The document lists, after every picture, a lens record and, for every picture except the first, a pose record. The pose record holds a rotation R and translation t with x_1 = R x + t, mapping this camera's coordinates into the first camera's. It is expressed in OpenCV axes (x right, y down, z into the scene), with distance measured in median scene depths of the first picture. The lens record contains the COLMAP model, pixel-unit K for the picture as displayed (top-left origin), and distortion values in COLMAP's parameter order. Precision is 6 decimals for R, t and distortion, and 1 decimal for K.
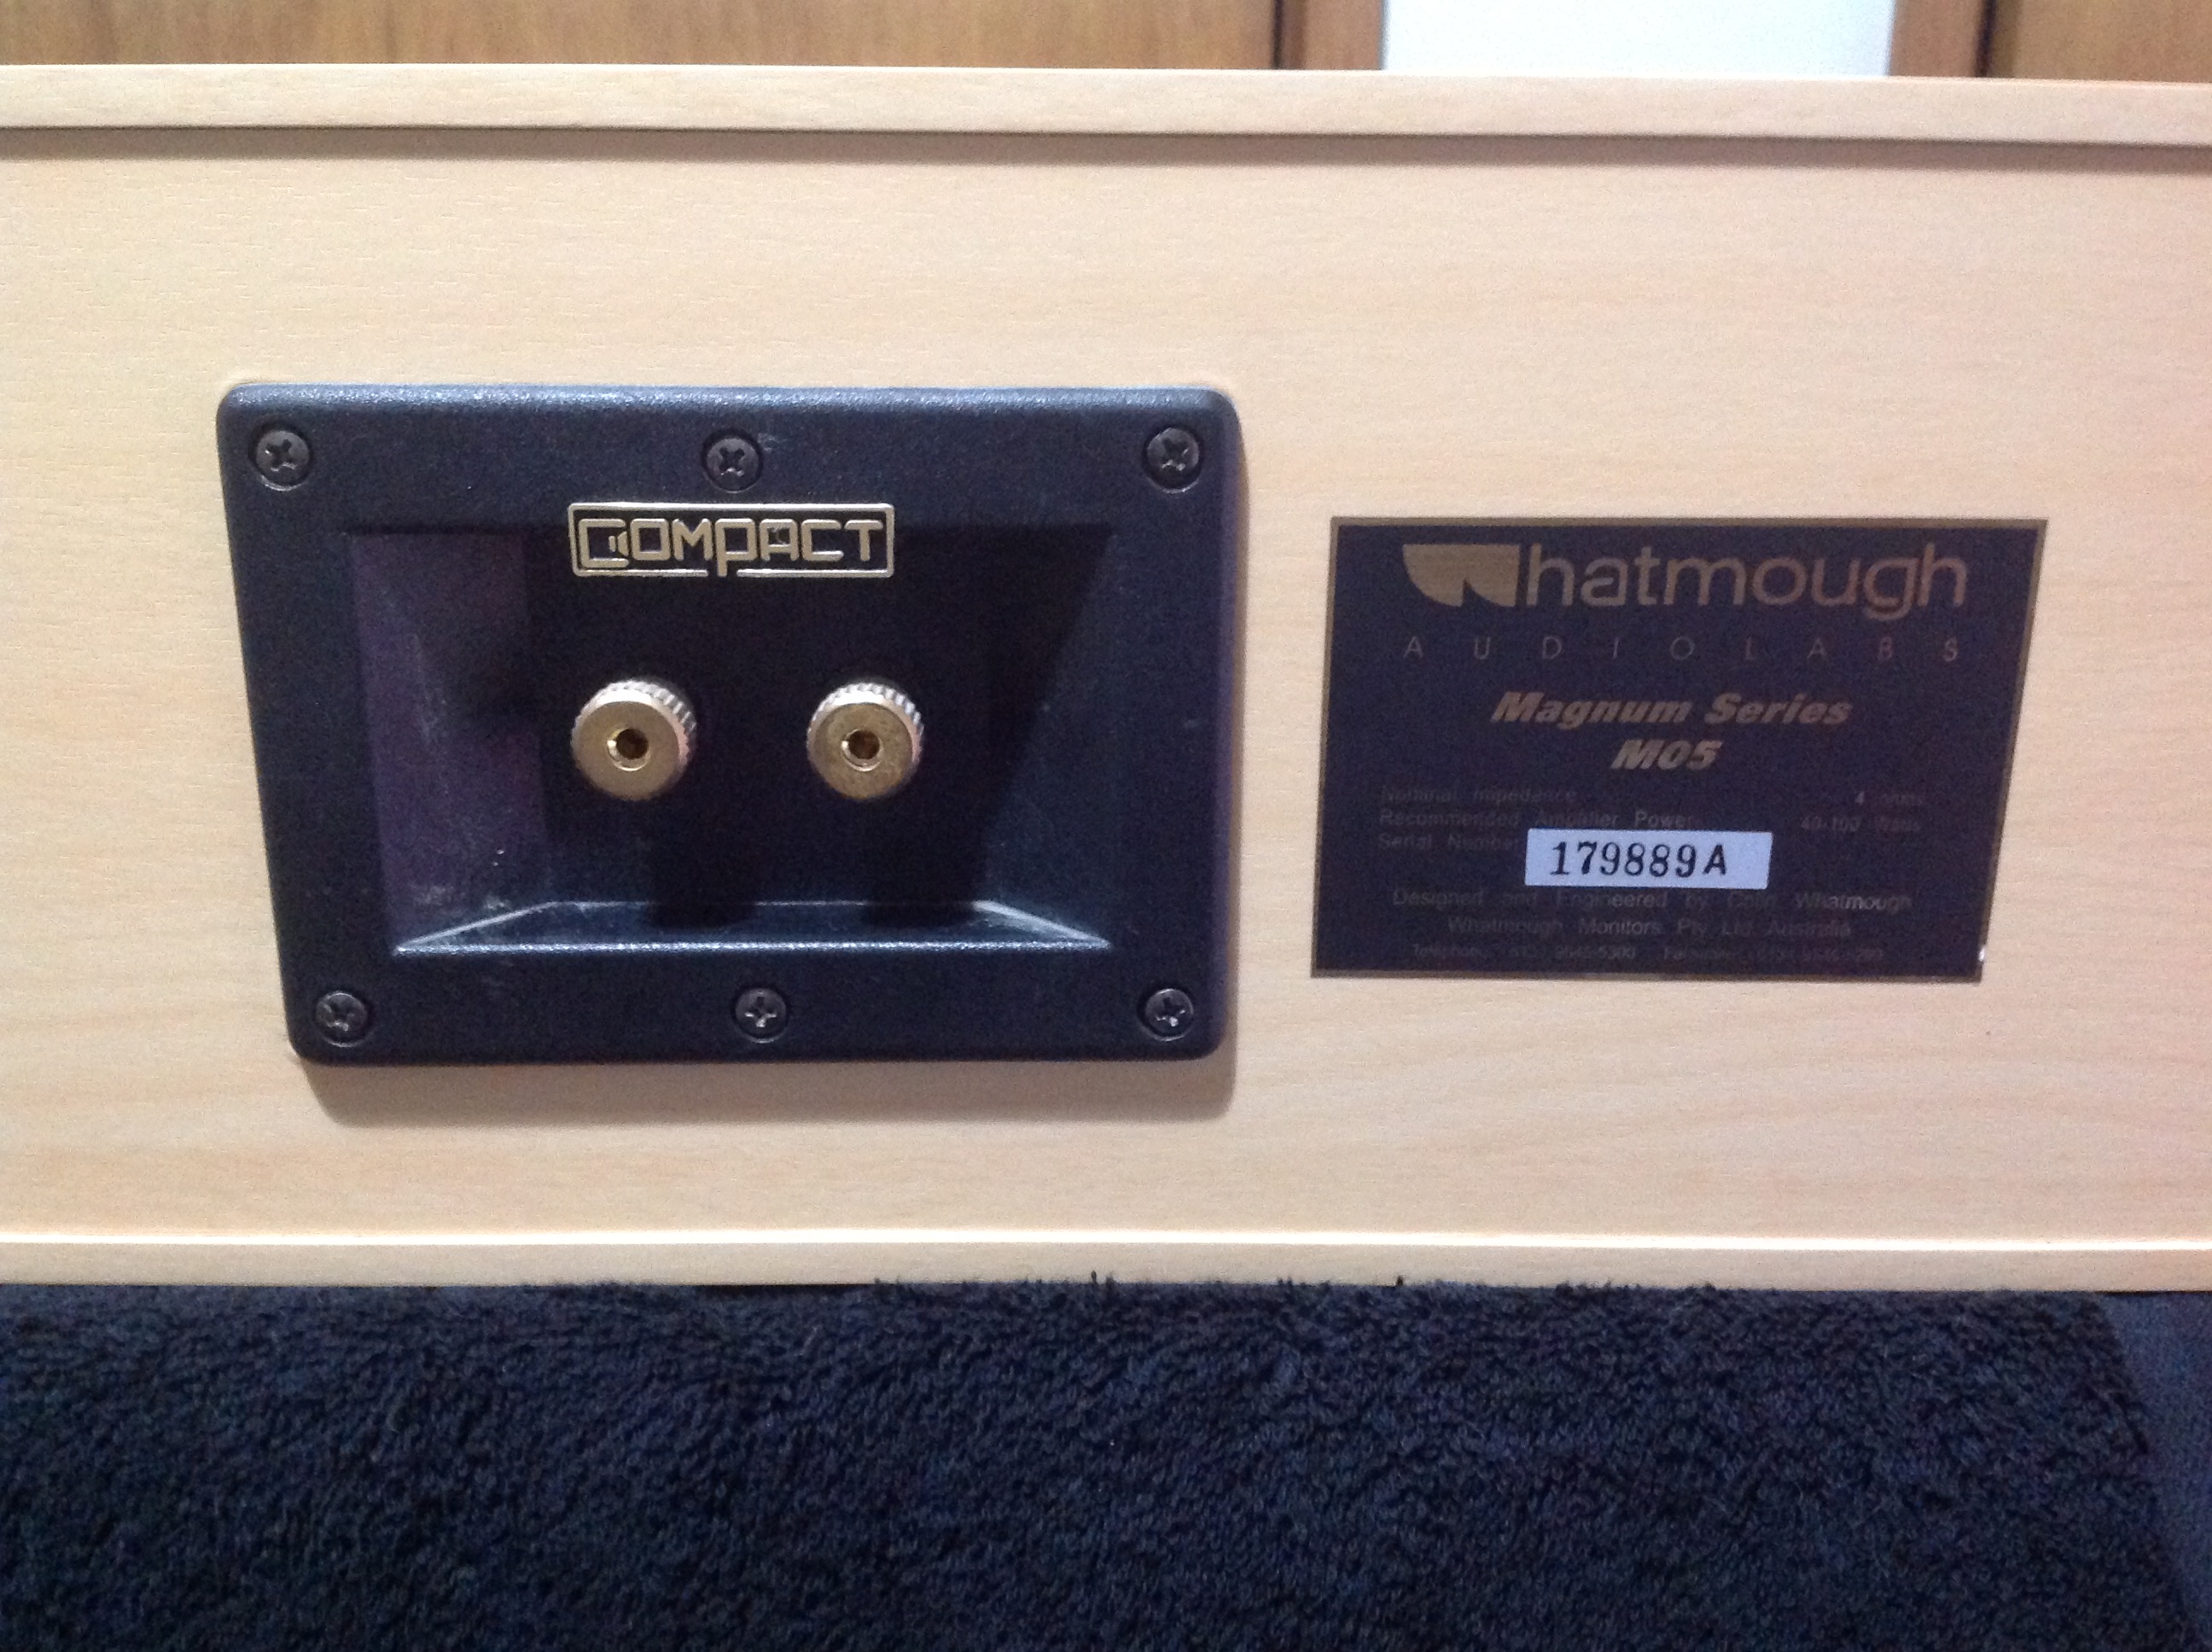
lens RADIAL K [[2175.6, 0, 1072.1], [0, 2175.6, 754.6], [0, 0, 1]] dist [0.131793, -0.308081]
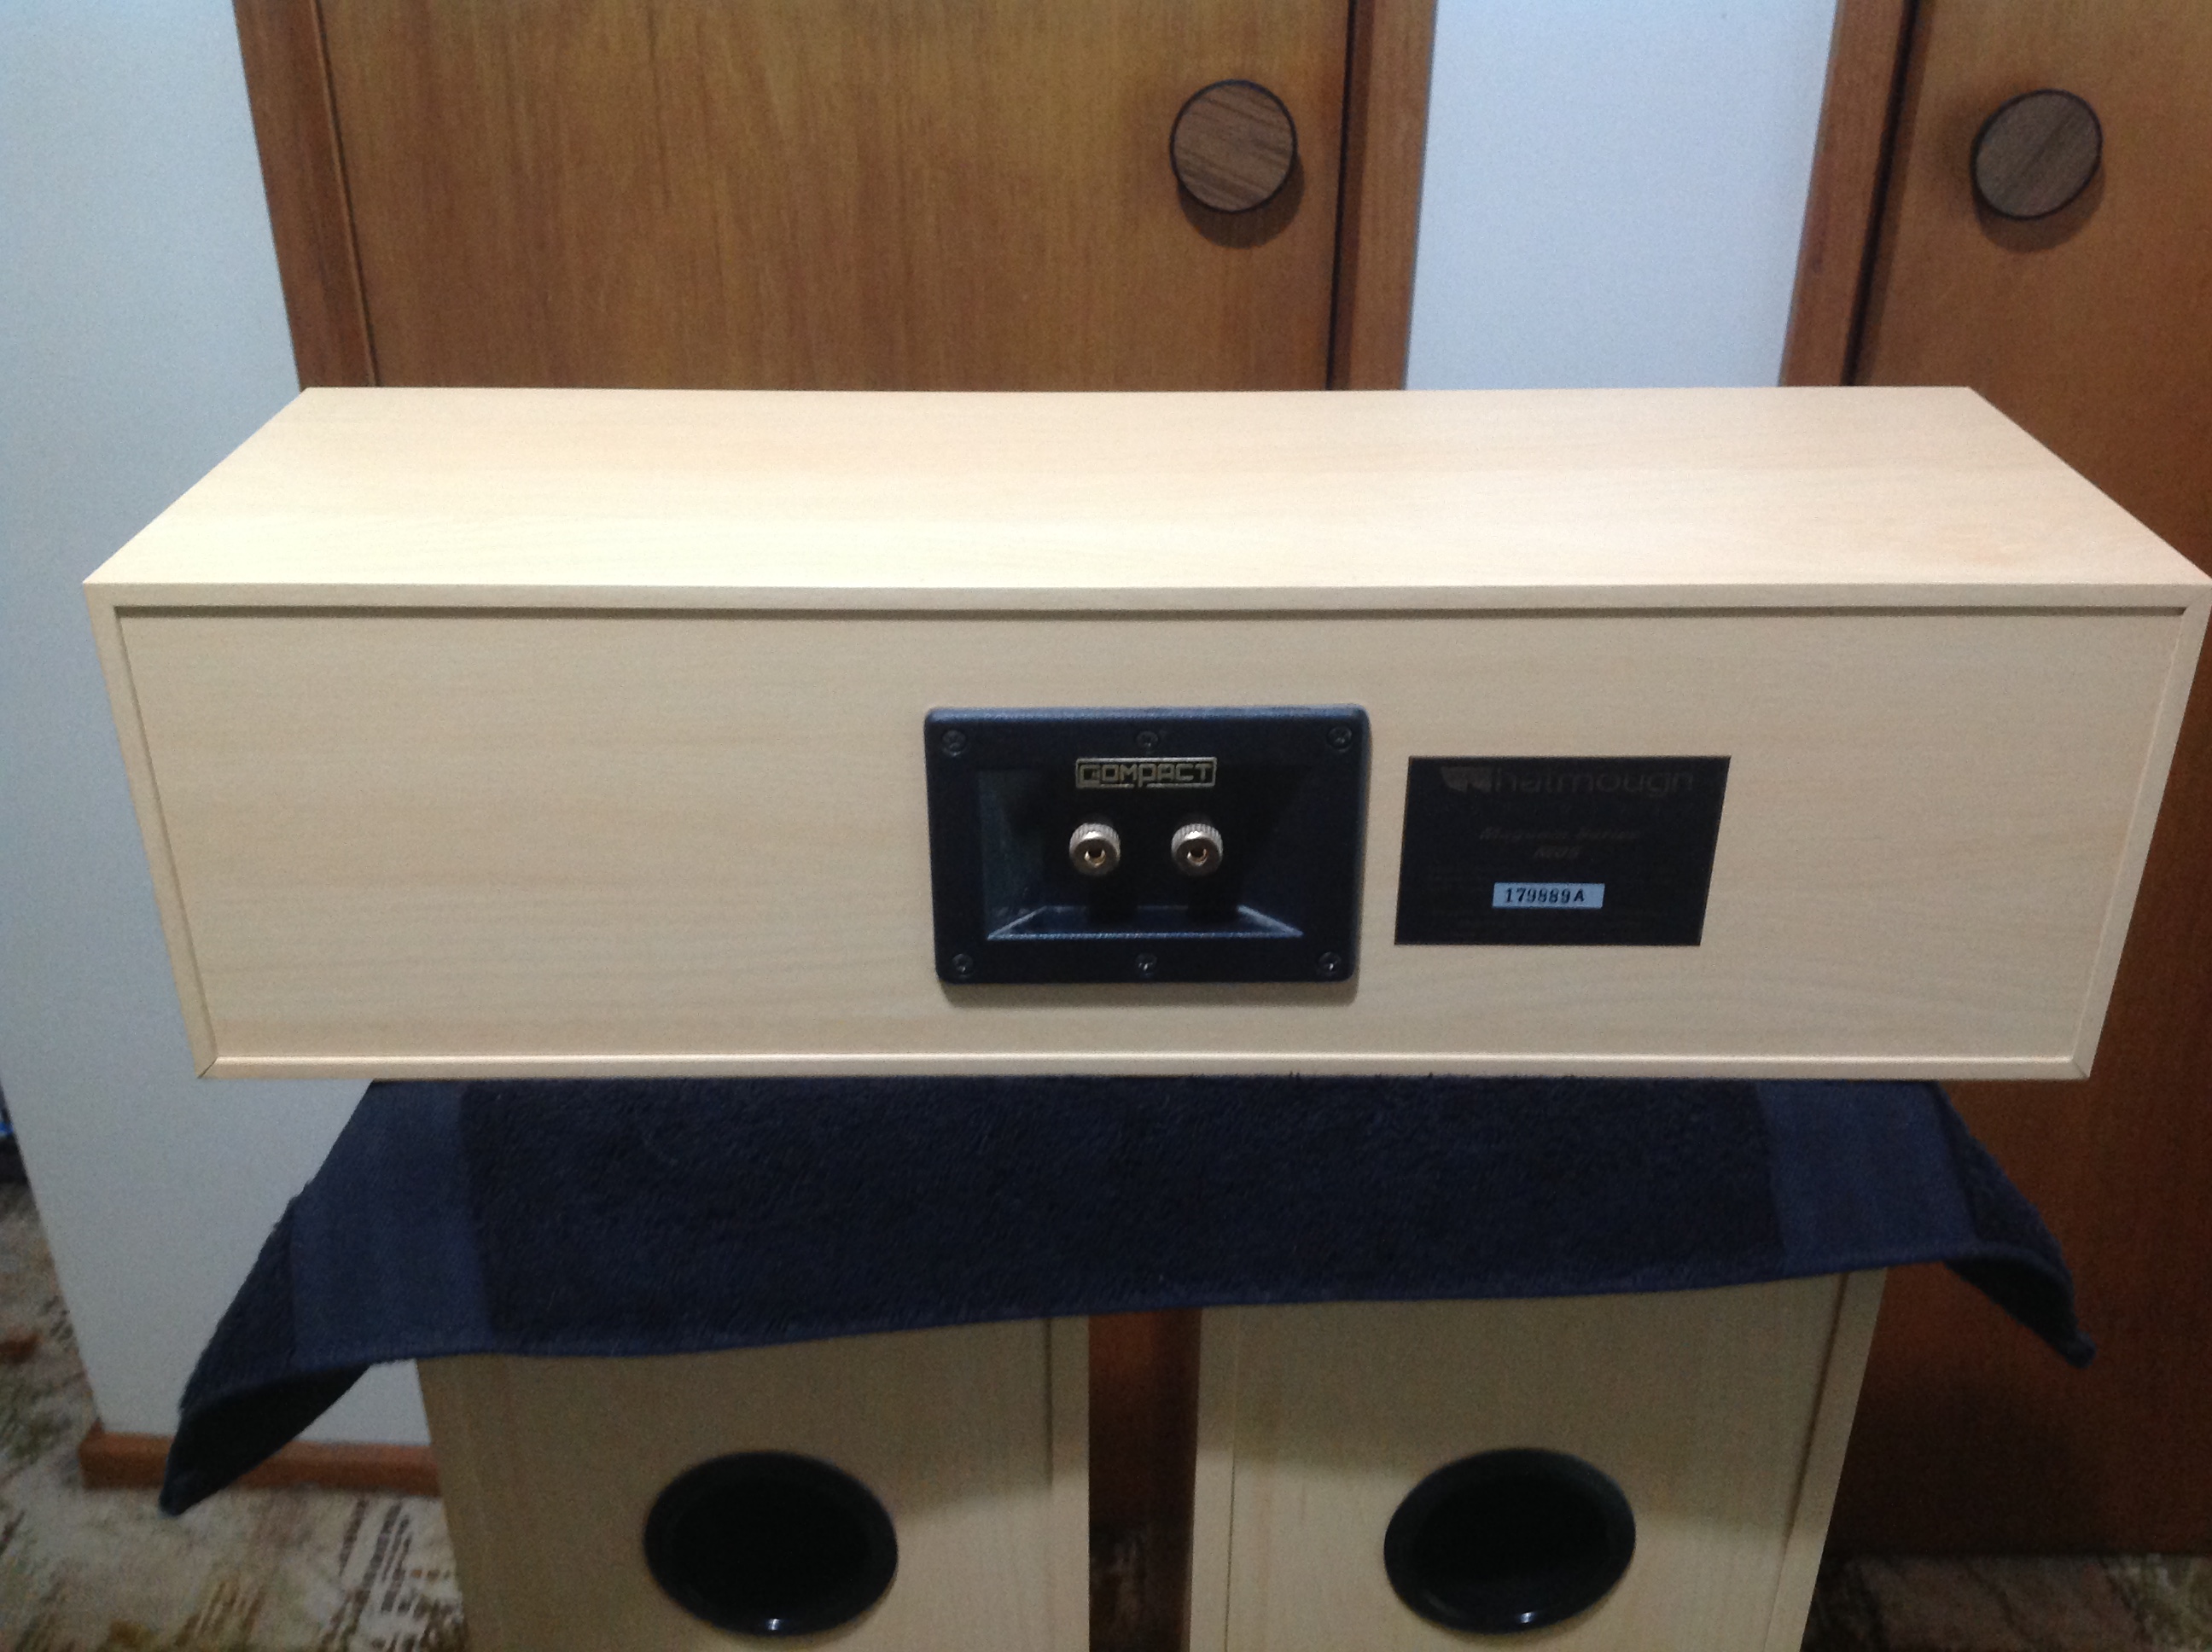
lens RADIAL K [[2175.6, 0, 1072.1], [0, 2175.6, 754.6], [0, 0, 1]] dist [0.131793, -0.308081]
pose [[0.999934, -0.001805, -0.011372, -0.192207], [0.003663, 0.986183, 0.165620, -0.460285], [0.010916, -0.165651, 0.986124, -1.157812]]
